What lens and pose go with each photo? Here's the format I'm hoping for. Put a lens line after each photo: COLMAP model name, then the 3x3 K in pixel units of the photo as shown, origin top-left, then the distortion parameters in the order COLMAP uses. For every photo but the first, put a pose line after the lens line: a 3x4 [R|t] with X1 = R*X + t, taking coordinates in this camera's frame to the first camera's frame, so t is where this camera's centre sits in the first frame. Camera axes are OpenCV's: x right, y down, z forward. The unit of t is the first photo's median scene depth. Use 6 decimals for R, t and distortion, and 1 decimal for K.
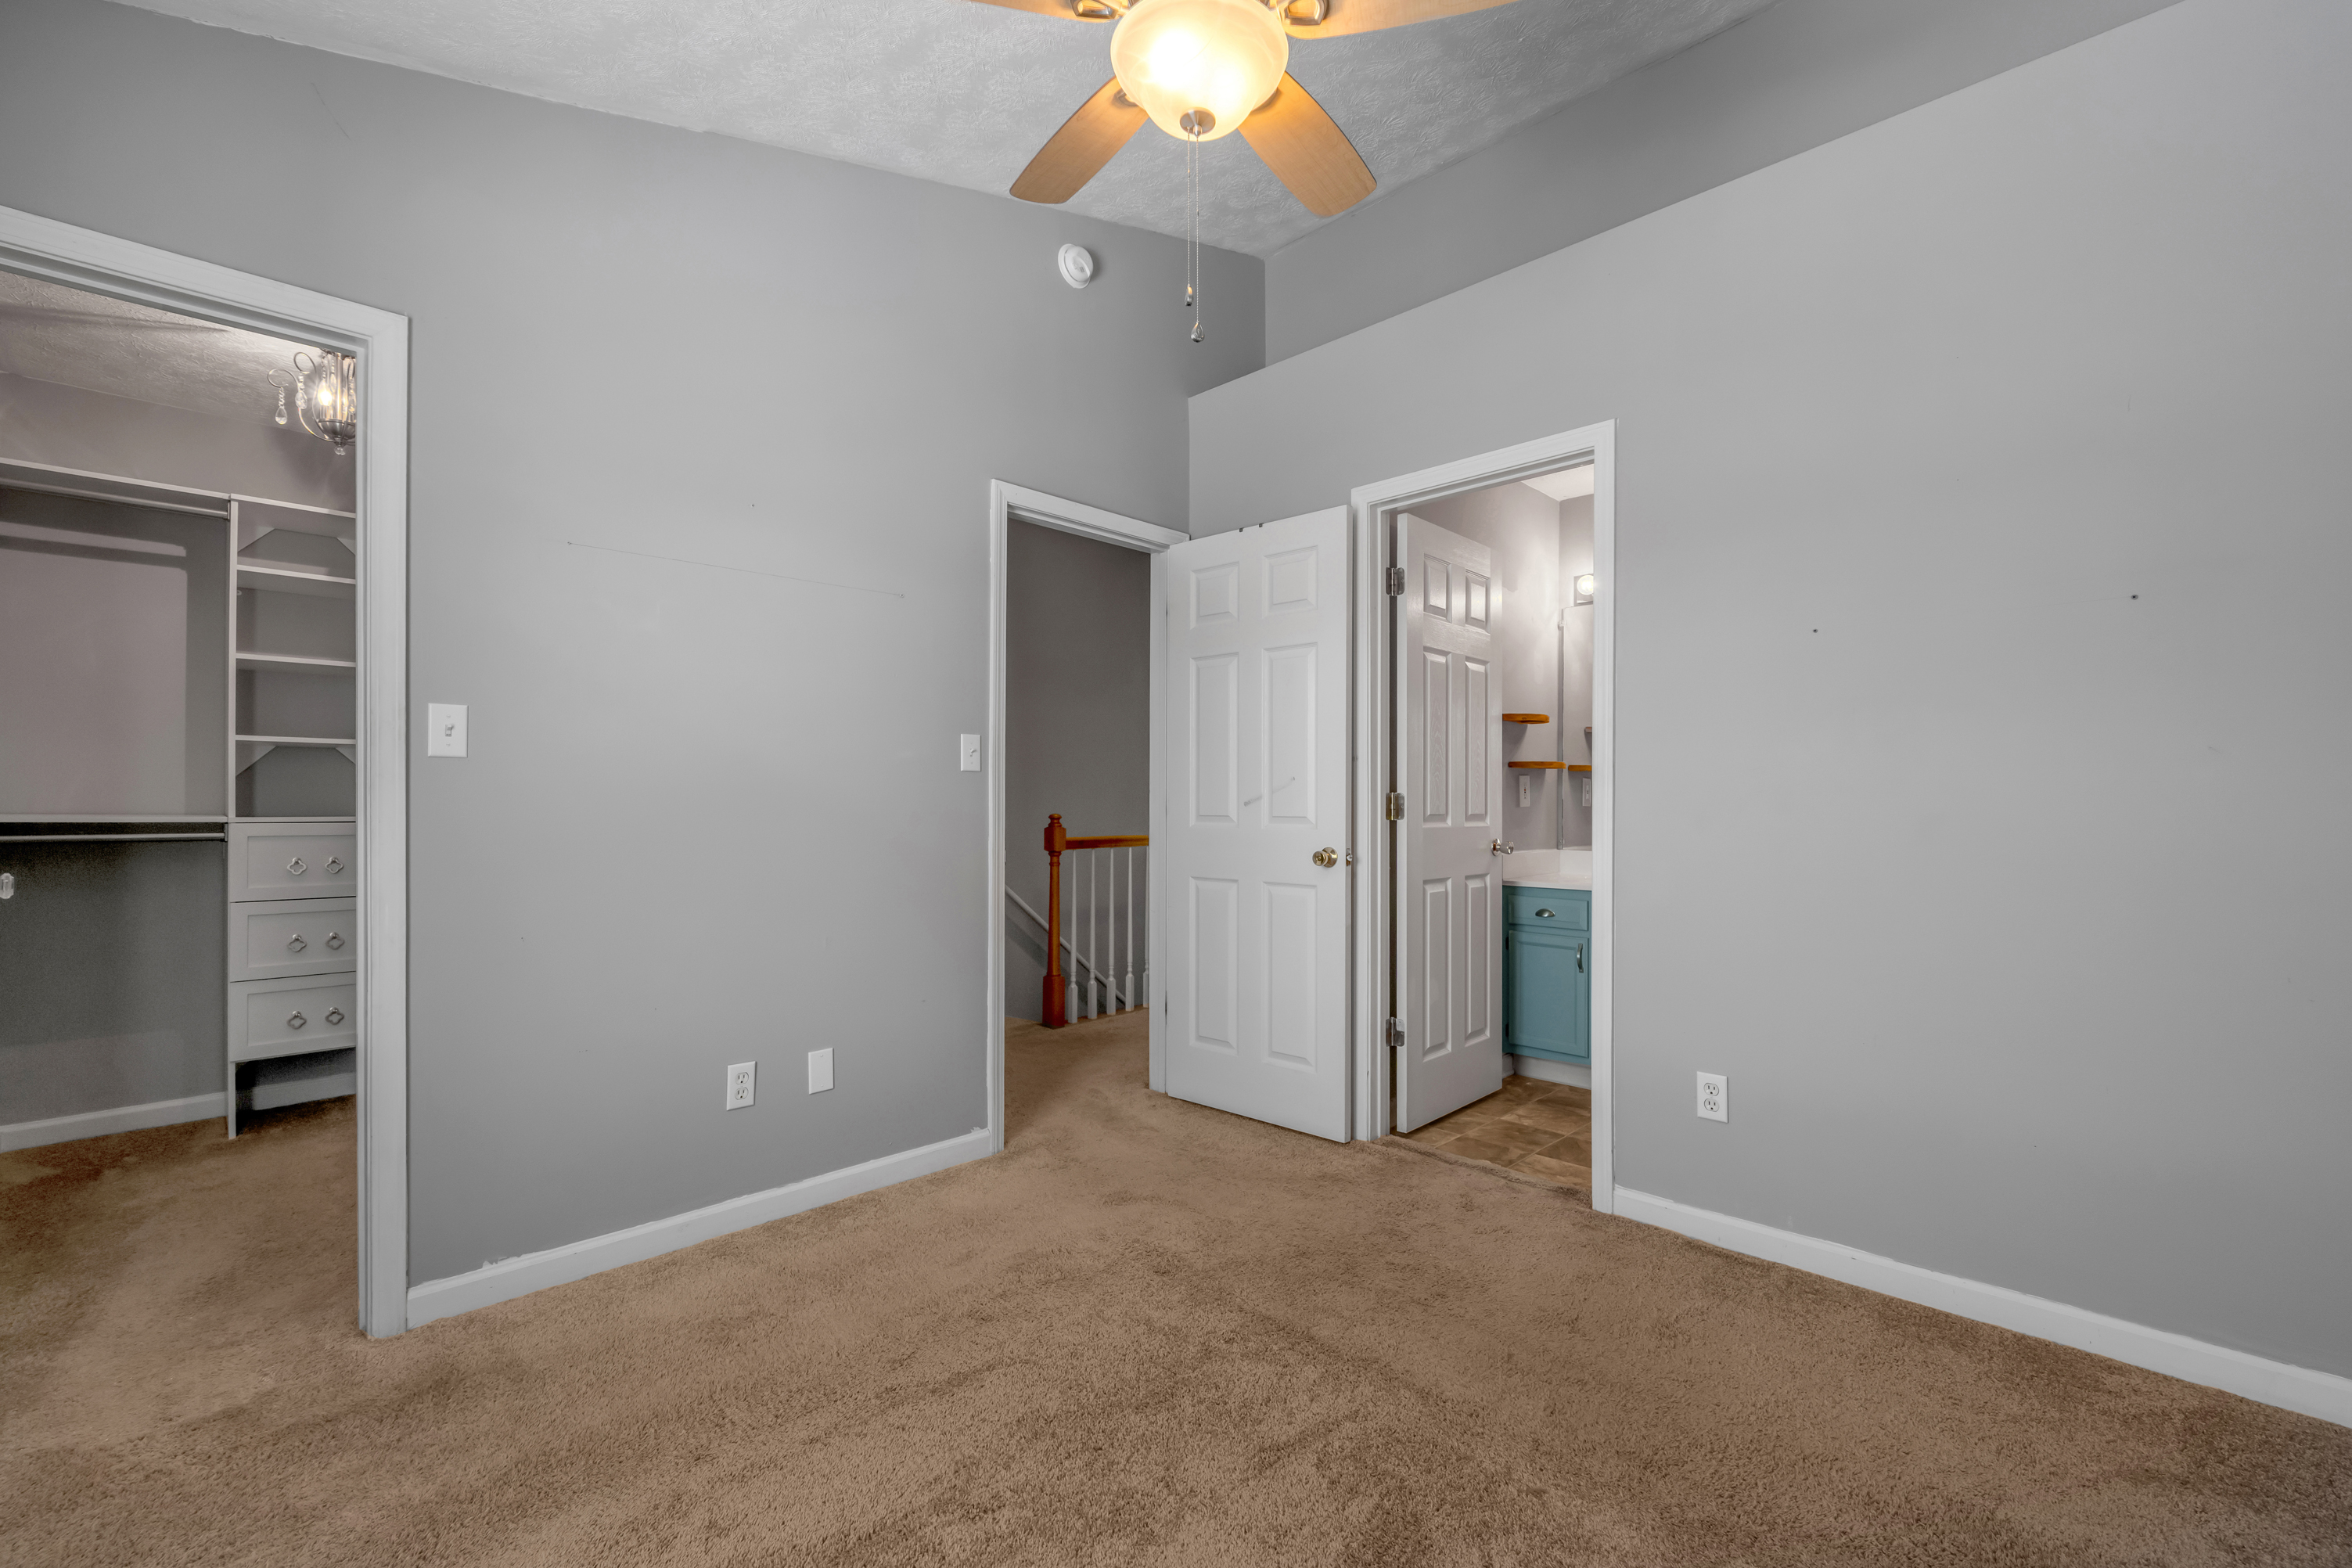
lens RADIAL K [[966.6, 0, 1182.6], [0, 966.6, 800.6], [0, 0, 1]] dist [0.000529, -0.000064]
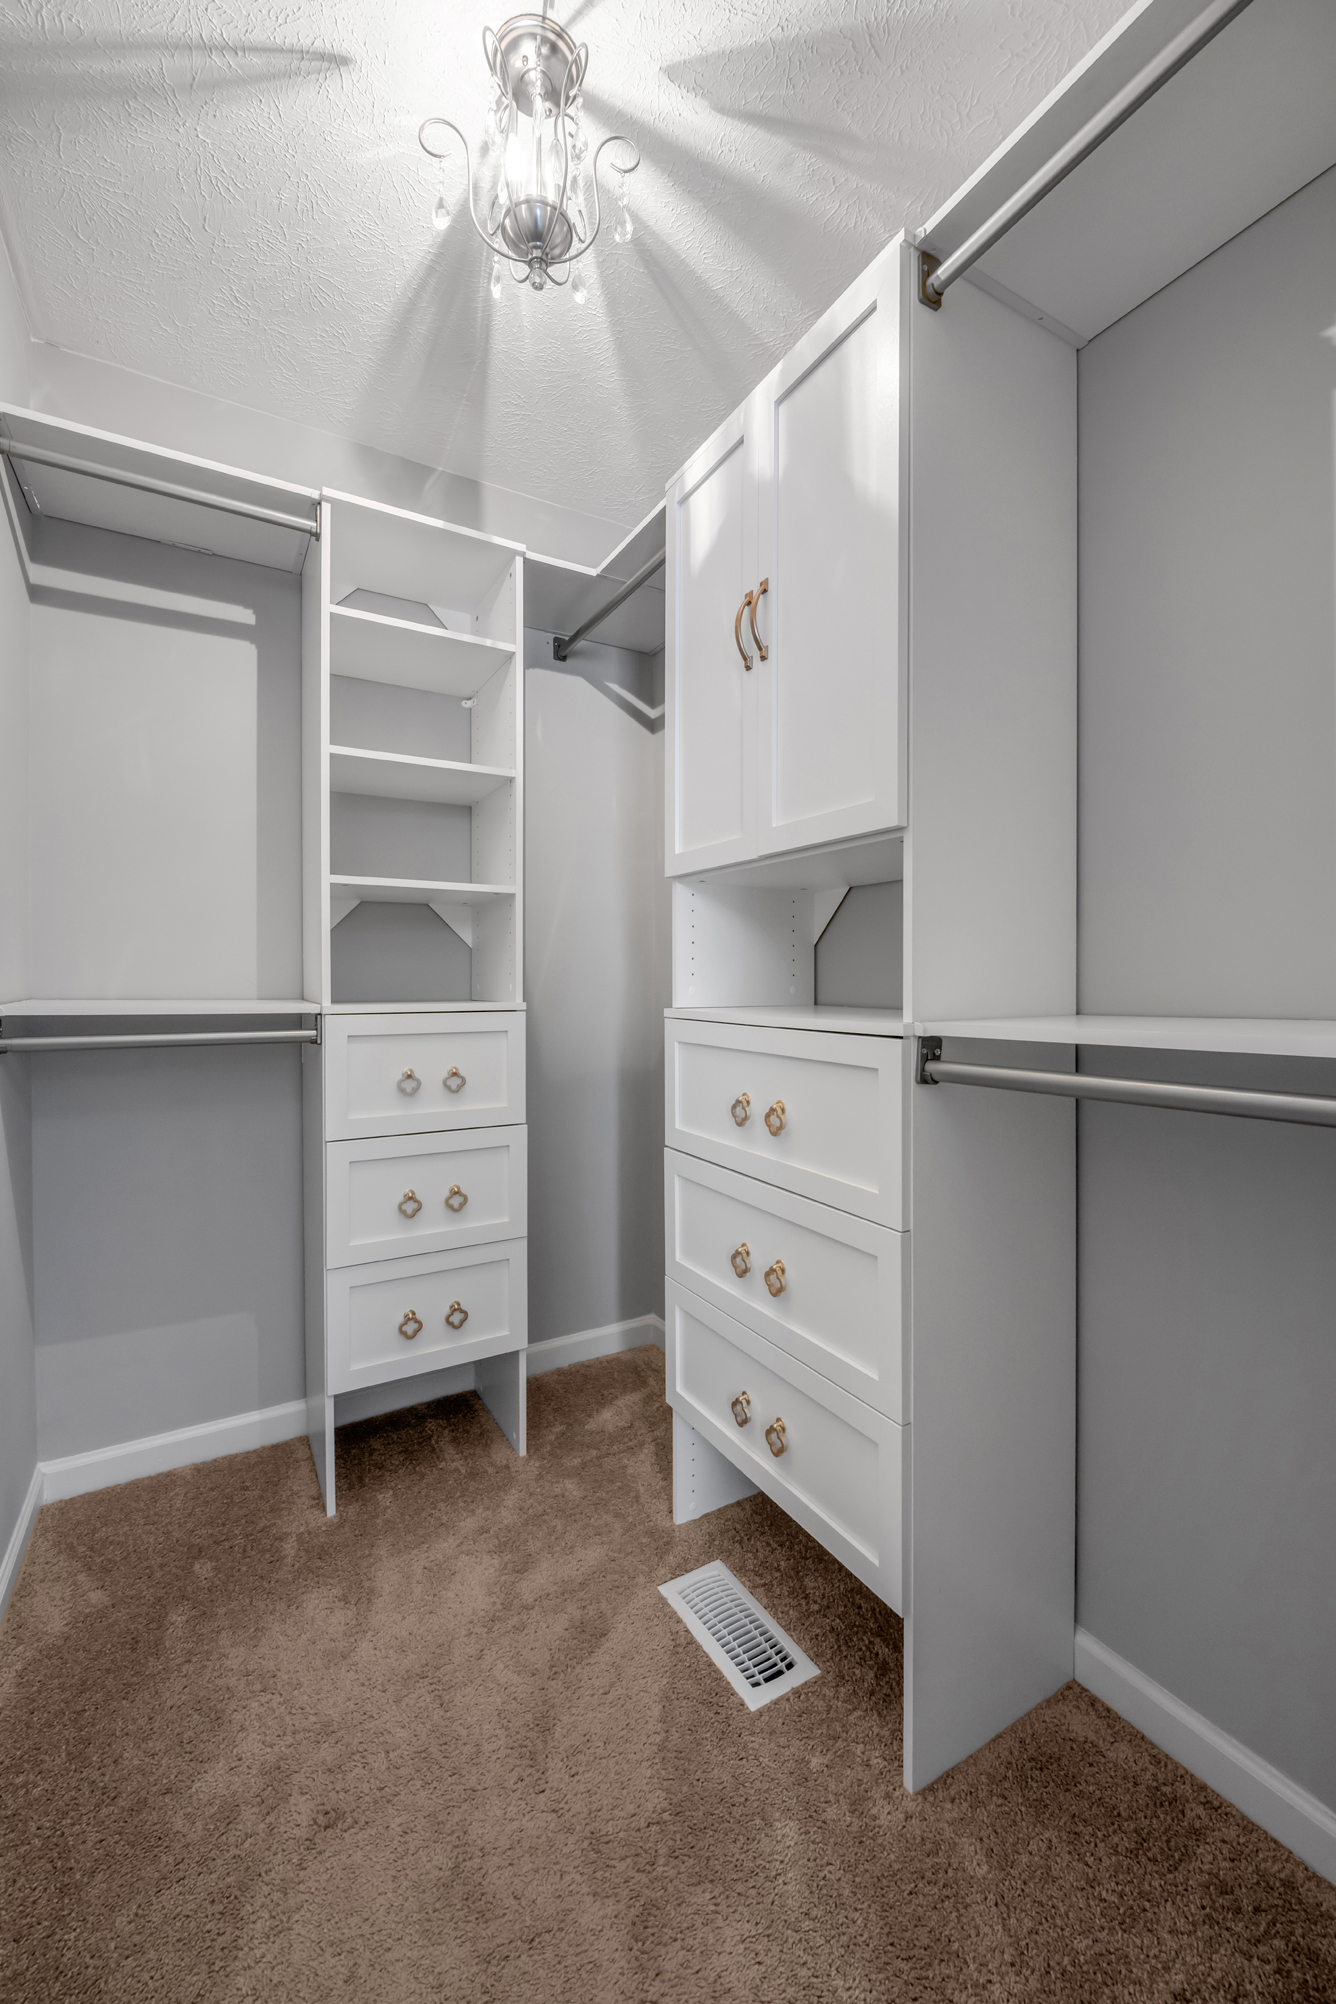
lens RADIAL K [[813.2, 0, 718.5], [0, 813.2, 1000.4], [0, 0, 1]] dist [-0.001423, 0.000004]
pose [[0.971966, 0.002142, -0.235111, -0.610013], [0.000145, 0.999953, 0.009709, 0.009177], [0.235120, -0.009470, 0.971920, 0.545119]]
